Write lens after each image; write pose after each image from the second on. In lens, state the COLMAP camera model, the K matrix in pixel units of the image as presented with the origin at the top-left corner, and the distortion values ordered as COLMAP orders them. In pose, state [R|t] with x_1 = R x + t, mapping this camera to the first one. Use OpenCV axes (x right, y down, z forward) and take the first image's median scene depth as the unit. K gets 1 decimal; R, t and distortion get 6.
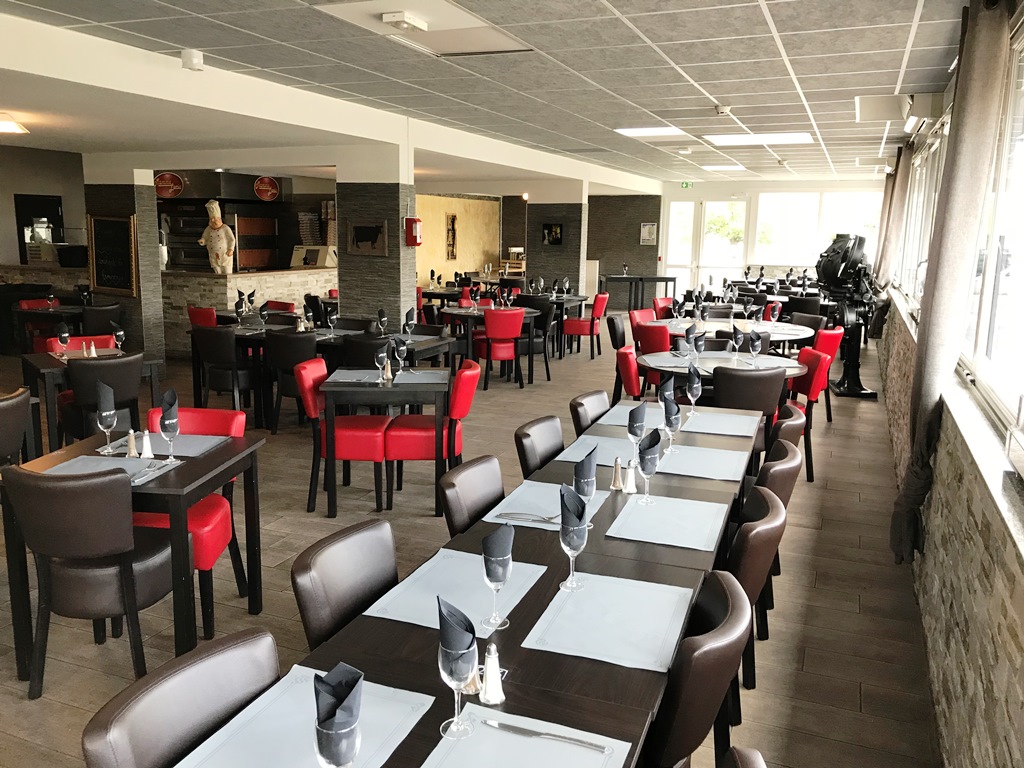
lens RADIAL K [[840.8, 0, 509.8], [0, 840.8, 387.4], [0, 0, 1]] dist [0.022638, -0.032402]
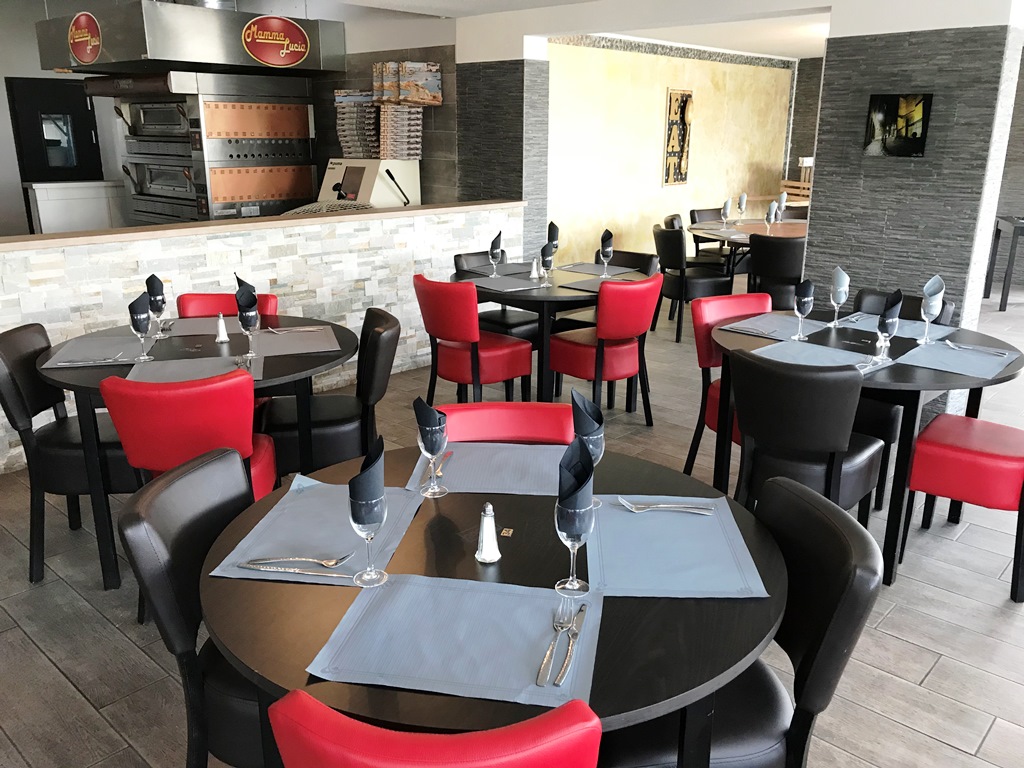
lens RADIAL K [[840.8, 0, 503.1], [0, 840.8, 375.8], [0, 0, 1]] dist [0.022638, -0.032402]
pose [[0.933721, 0.086710, -0.347342, 0.022521], [-0.053012, 0.993017, 0.105389, -0.083860], [0.354055, -0.079991, 0.931798, 0.476386]]
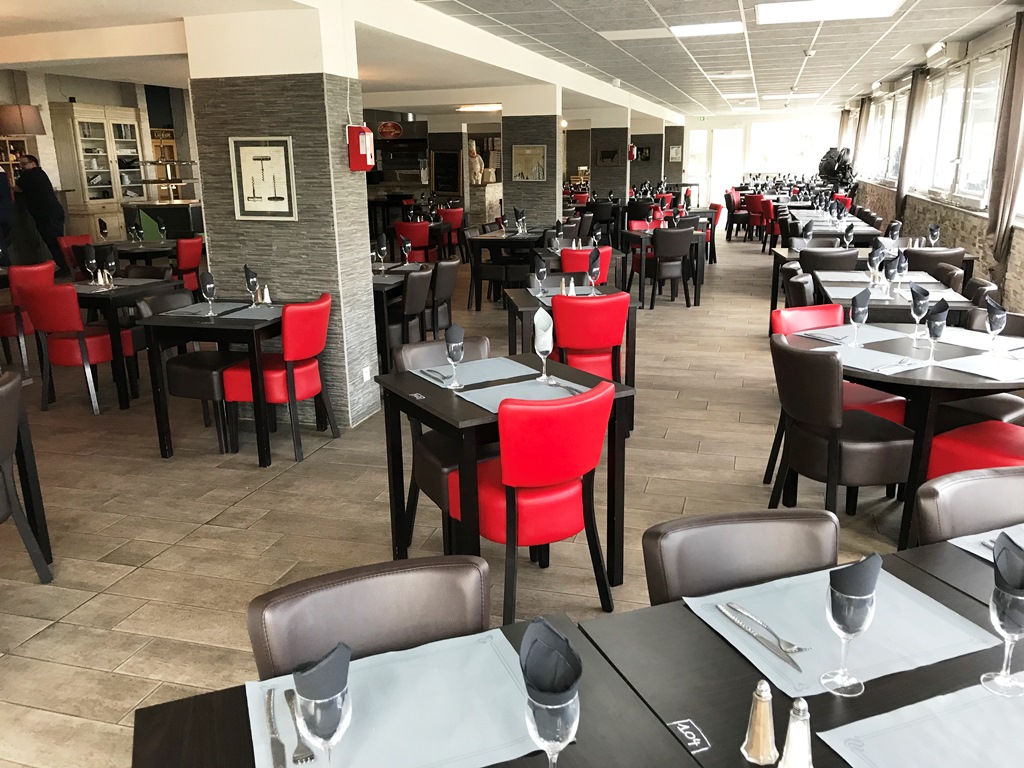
lens RADIAL K [[840.8, 0, 513.9], [0, 840.8, 386.9], [0, 0, 1]] dist [0.022638, -0.032402]
pose [[0.993452, -0.058646, 0.098054, -0.284714], [0.050604, 0.995298, 0.082588, 0.084056], [-0.102436, -0.077085, 0.991748, -0.443731]]
